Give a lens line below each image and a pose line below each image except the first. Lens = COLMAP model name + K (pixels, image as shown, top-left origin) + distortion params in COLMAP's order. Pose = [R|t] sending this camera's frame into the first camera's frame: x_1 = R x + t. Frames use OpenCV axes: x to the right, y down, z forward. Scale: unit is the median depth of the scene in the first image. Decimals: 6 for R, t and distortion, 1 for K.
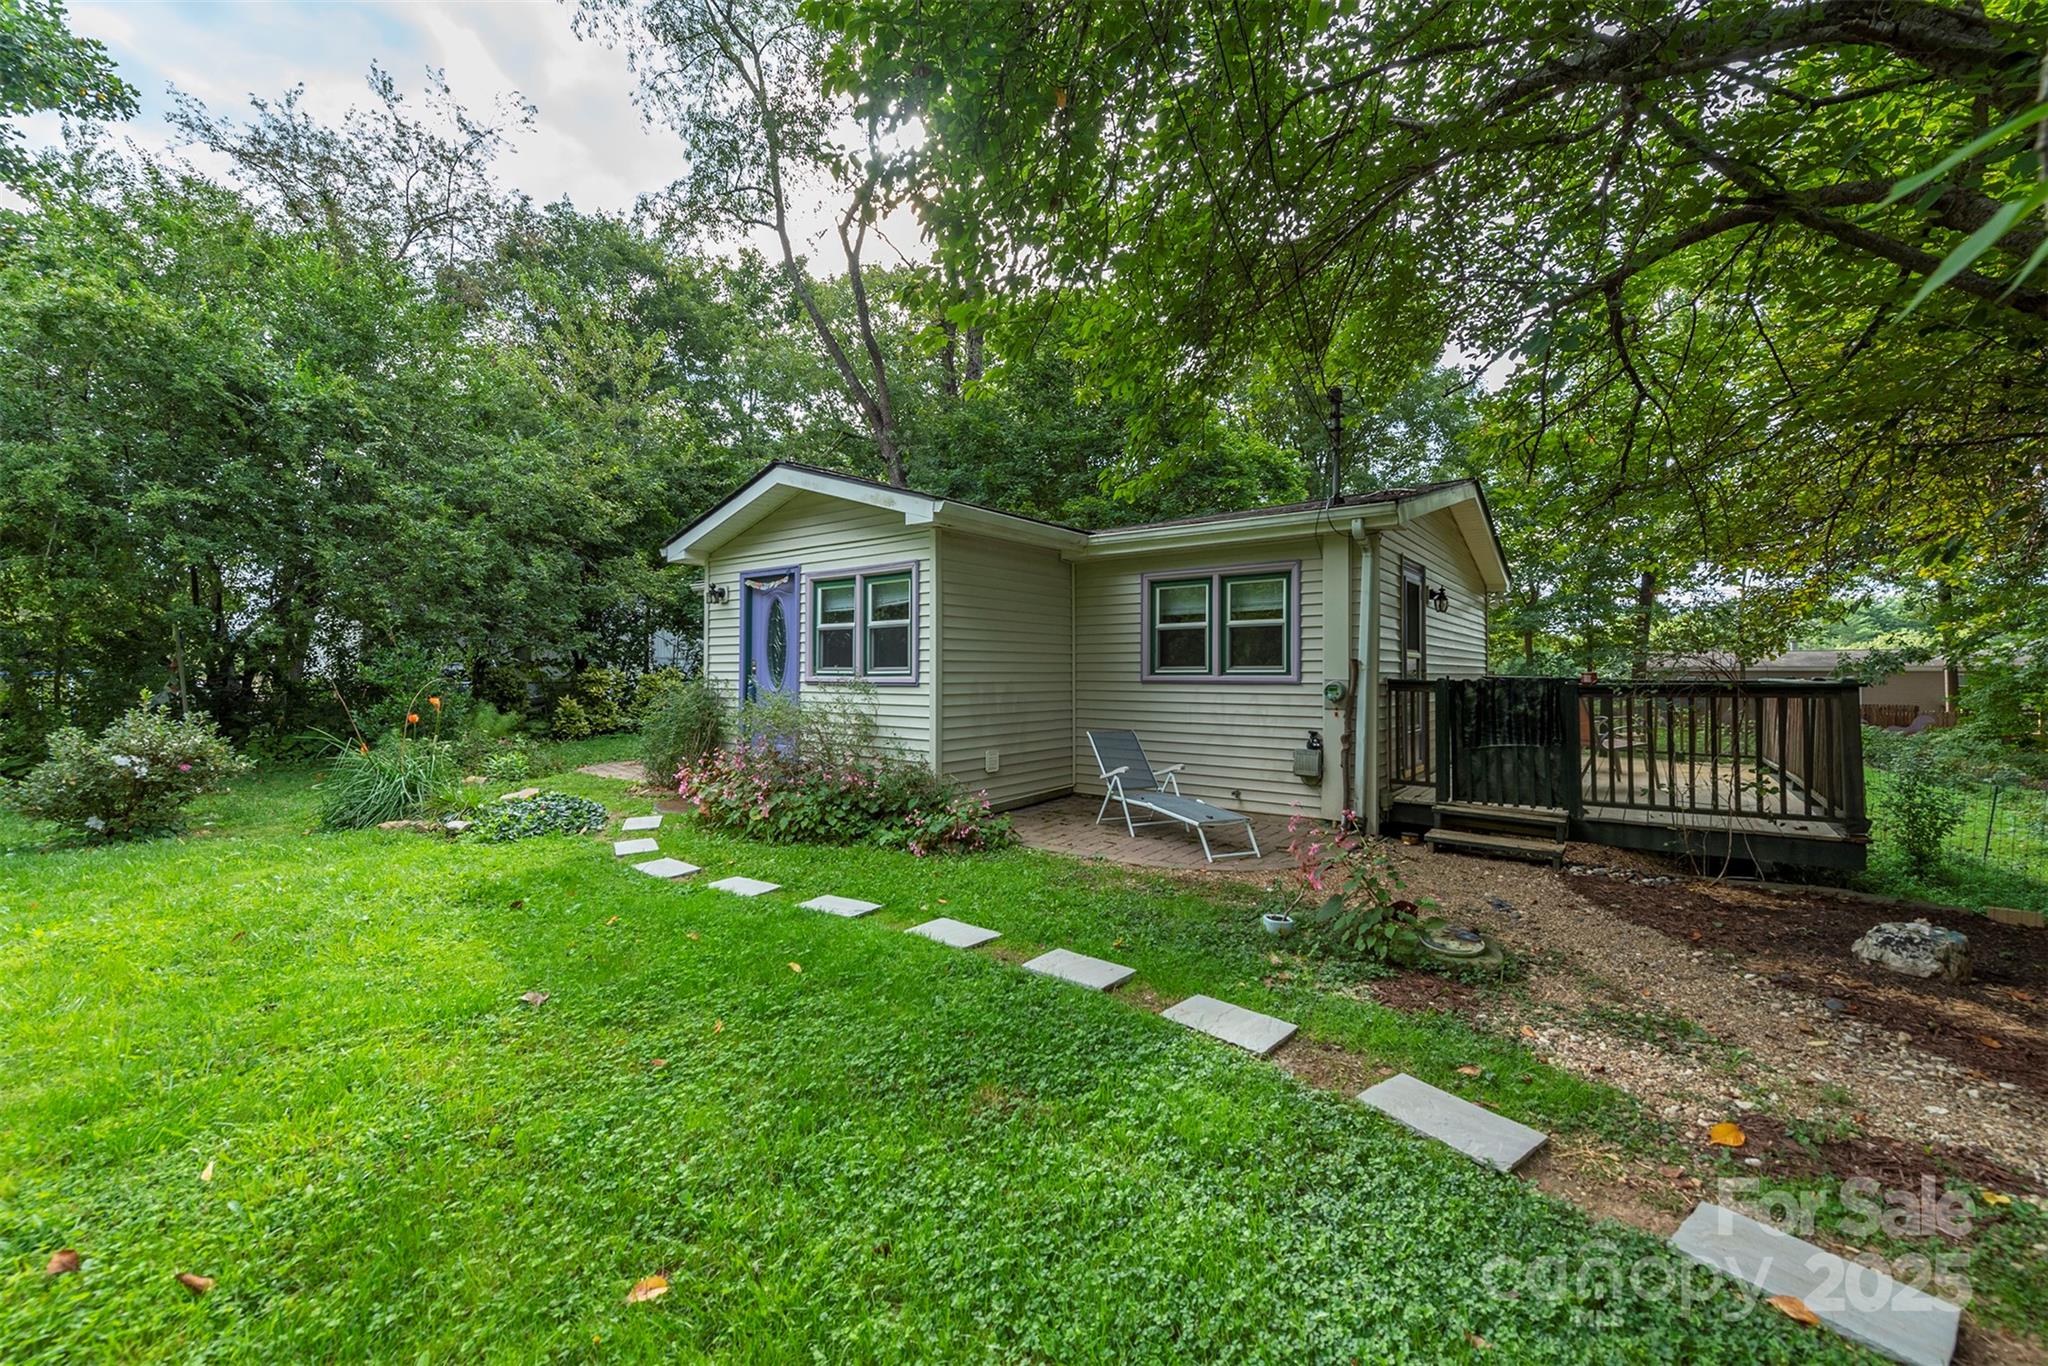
lens RADIAL K [[805.5, 0, 1022.7], [0, 805.5, 675.5], [0, 0, 1]] dist [0.014287, -0.004386]
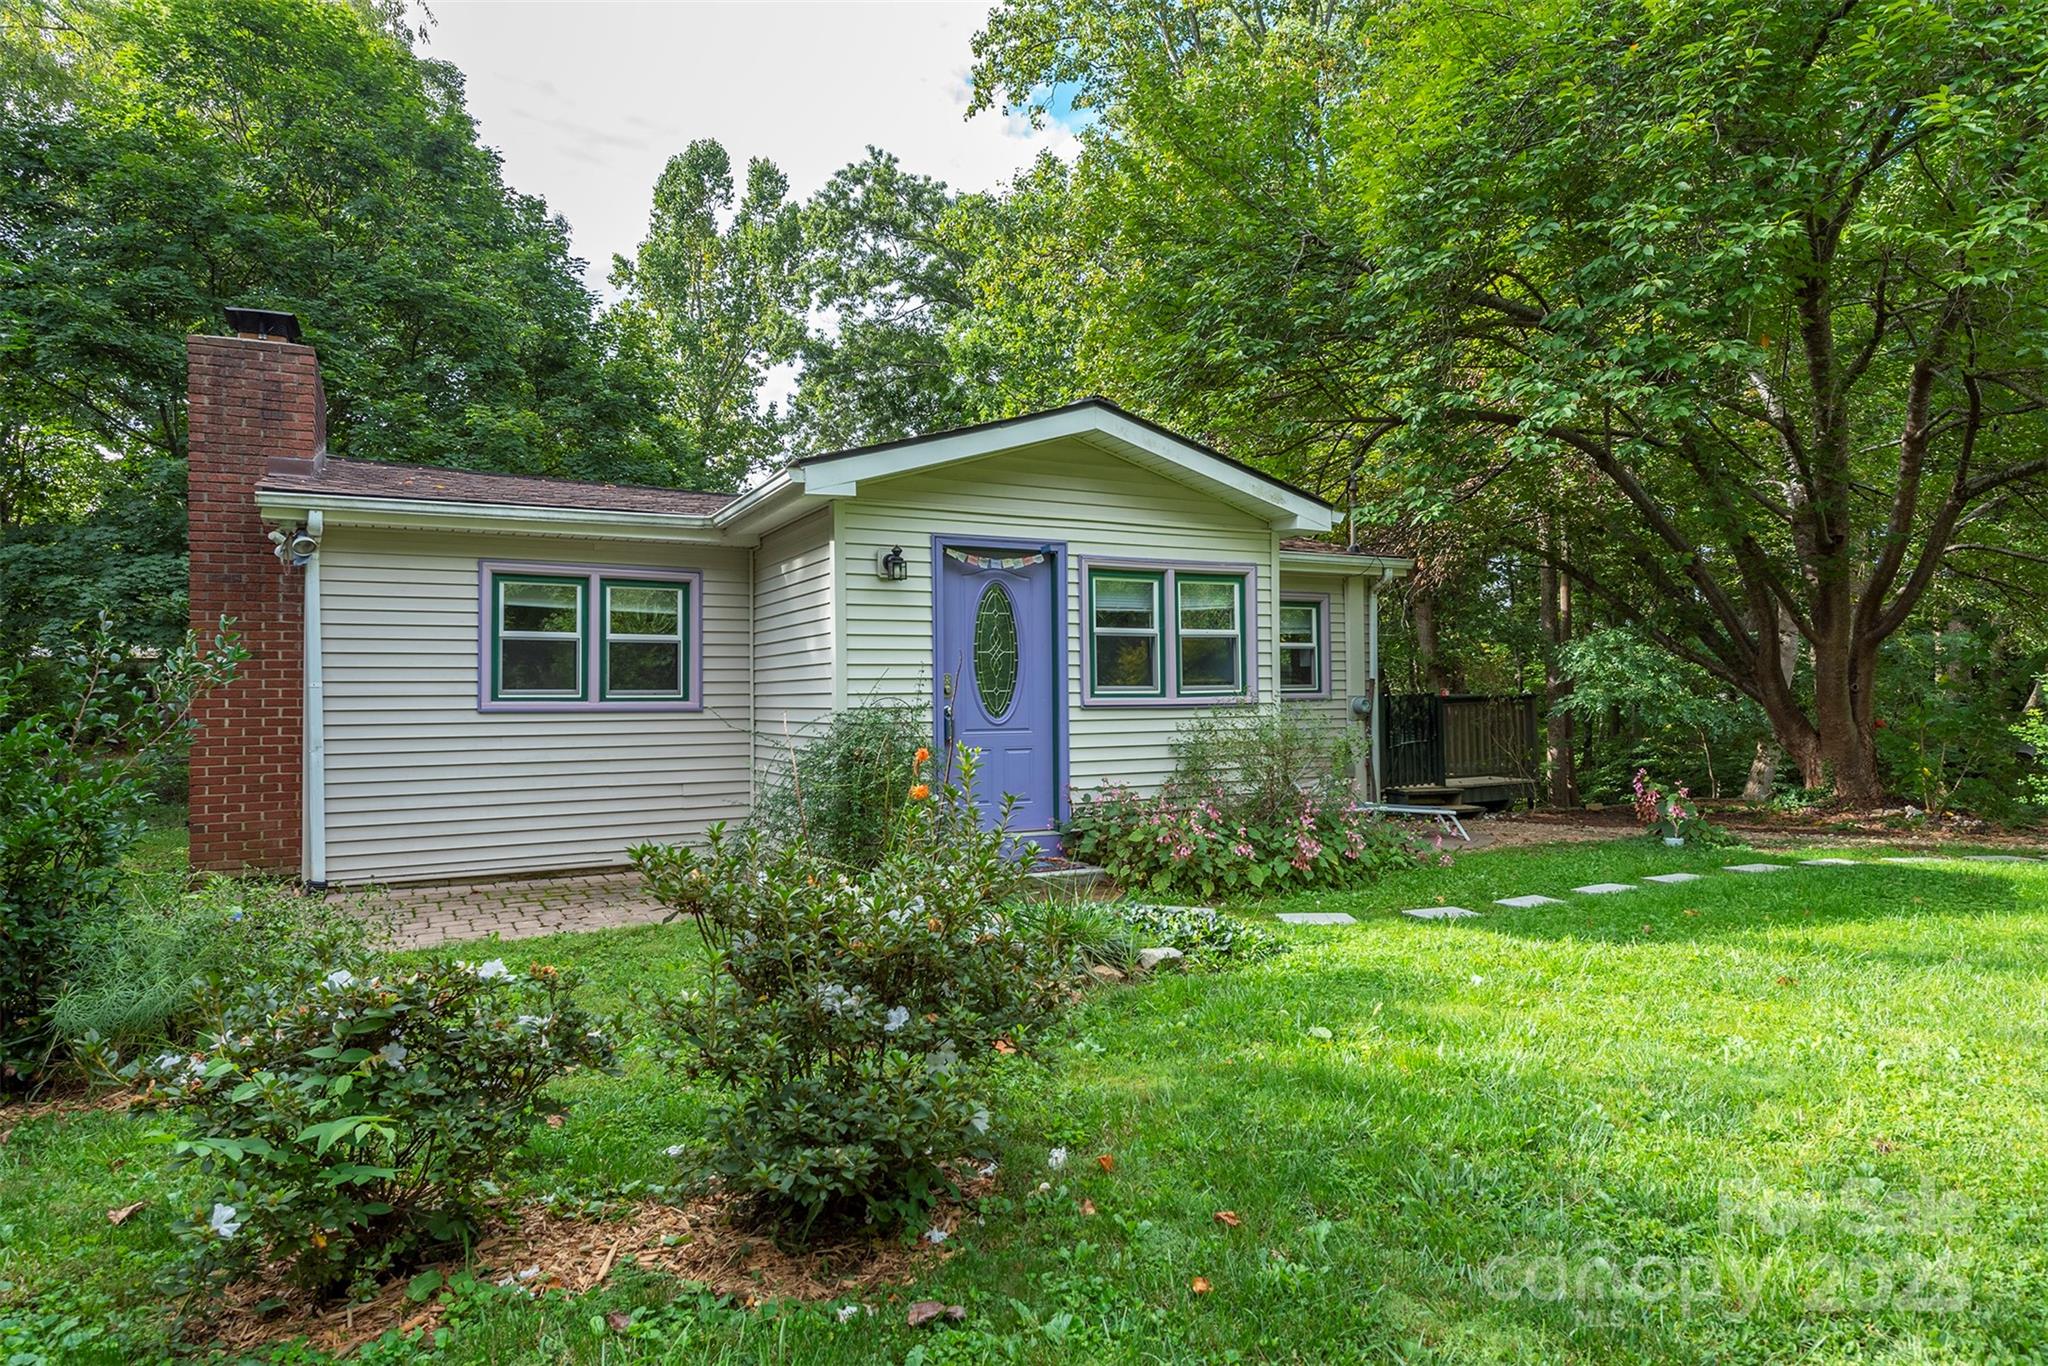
lens RADIAL K [[1205.2, 0, 1024.8], [0, 1205.2, 664.2], [0, 0, 1]] dist [0.007720, 0.000986]
pose [[0.420653, 0.016283, 0.907075, -1.429000], [0.013271, 0.999621, -0.024099, -0.004911], [-0.907125, 0.022175, 0.420278, 0.672437]]
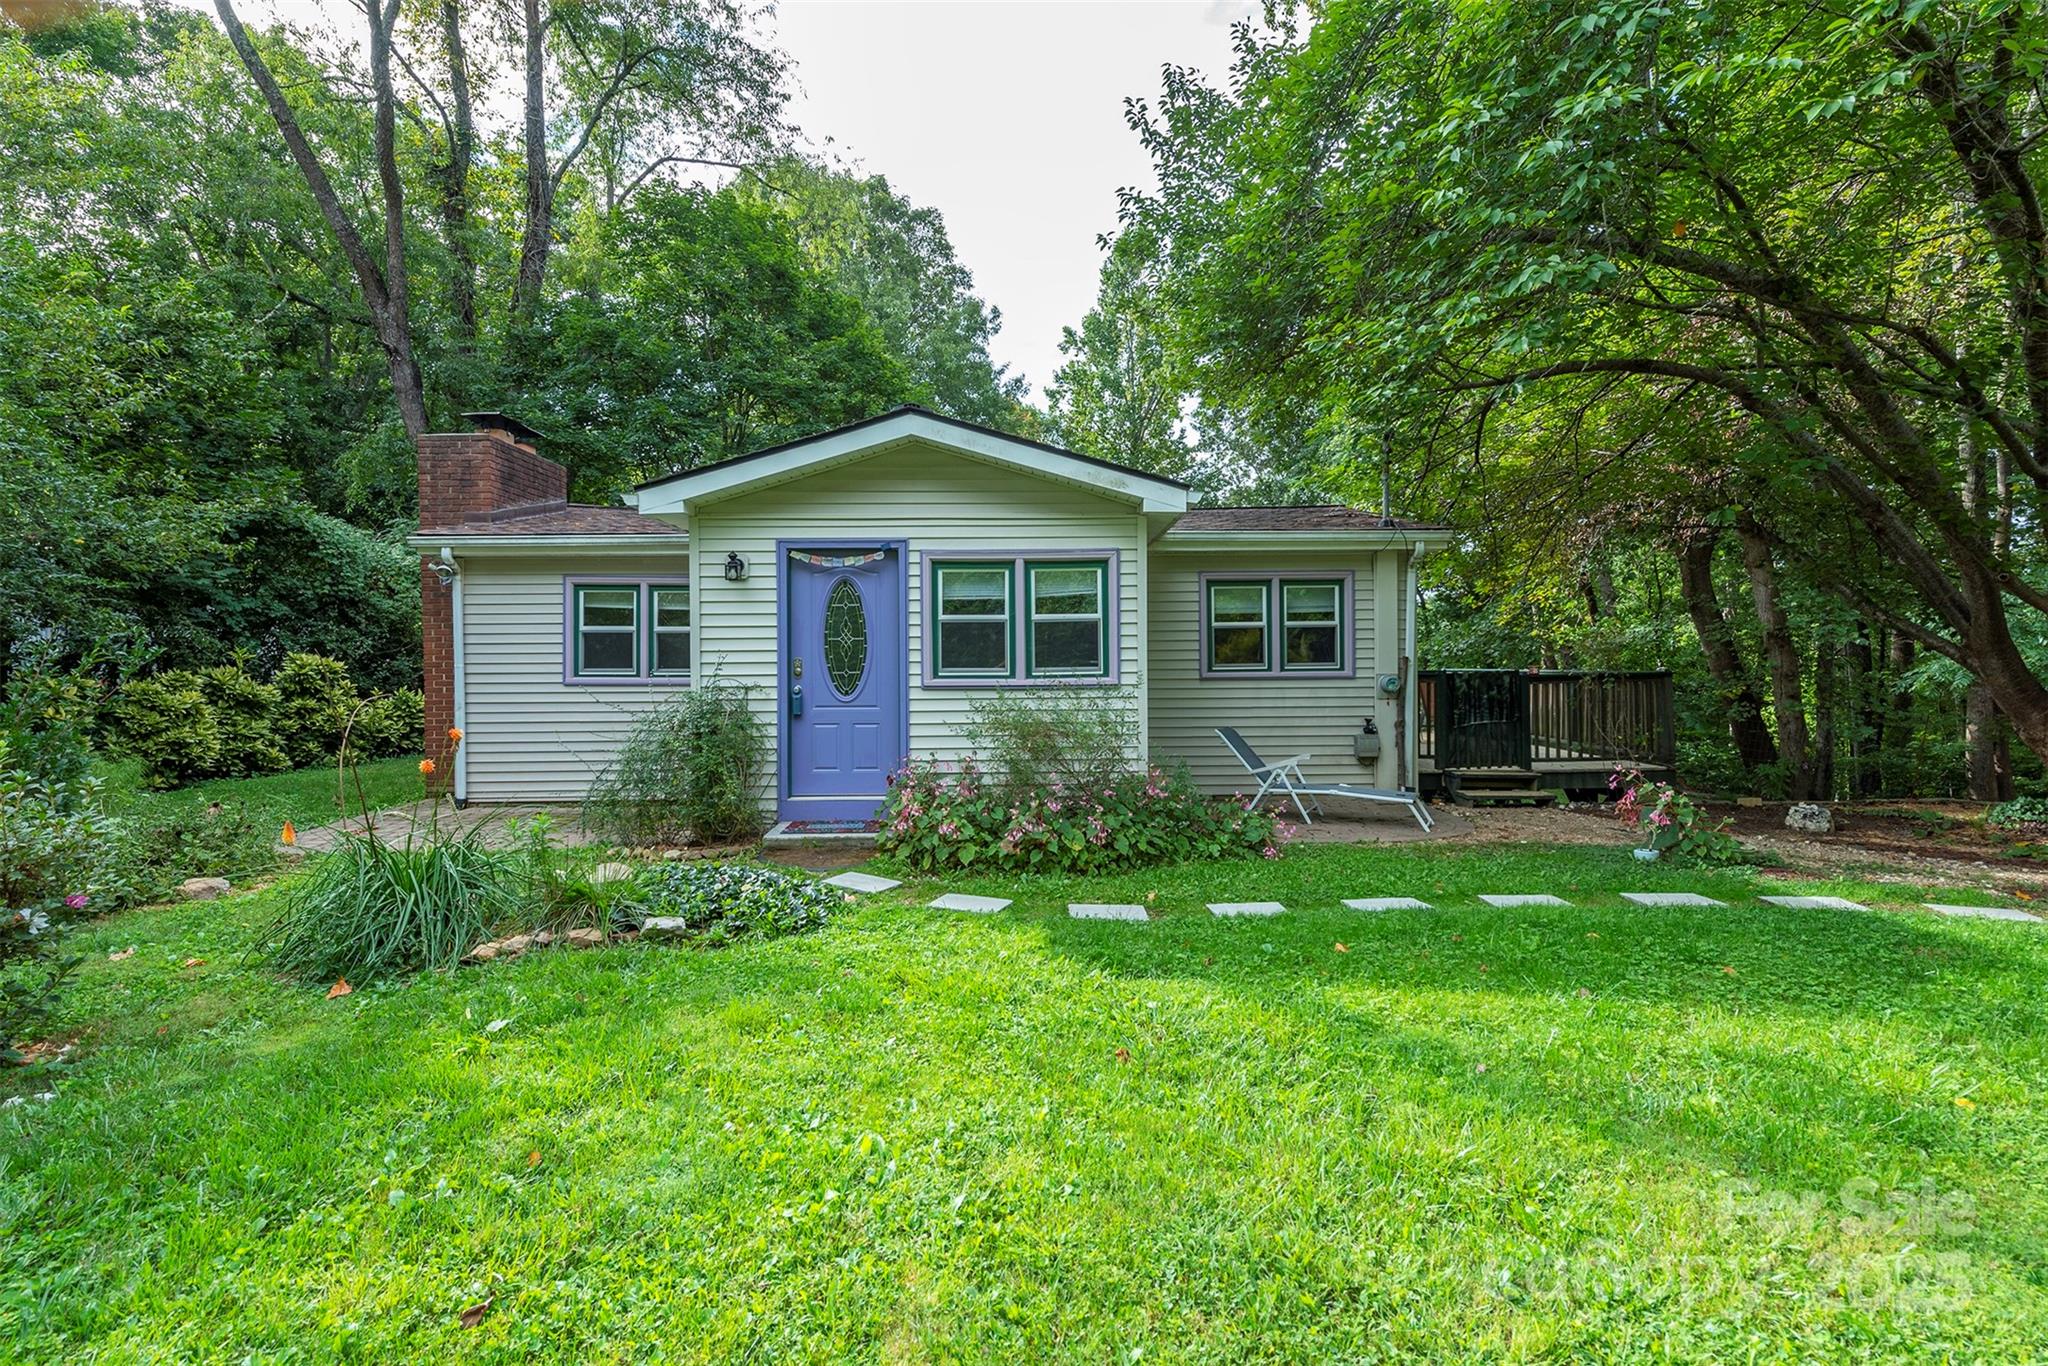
lens RADIAL K [[948.0, 0, 1026.8], [0, 948.0, 672.9], [0, 0, 1]] dist [0.019306, -0.011161]
pose [[0.786288, -0.014314, 0.617694, -0.868199], [0.011565, 0.999897, 0.008449, -0.014070], [-0.617752, 0.000500, 0.786373, 0.223082]]
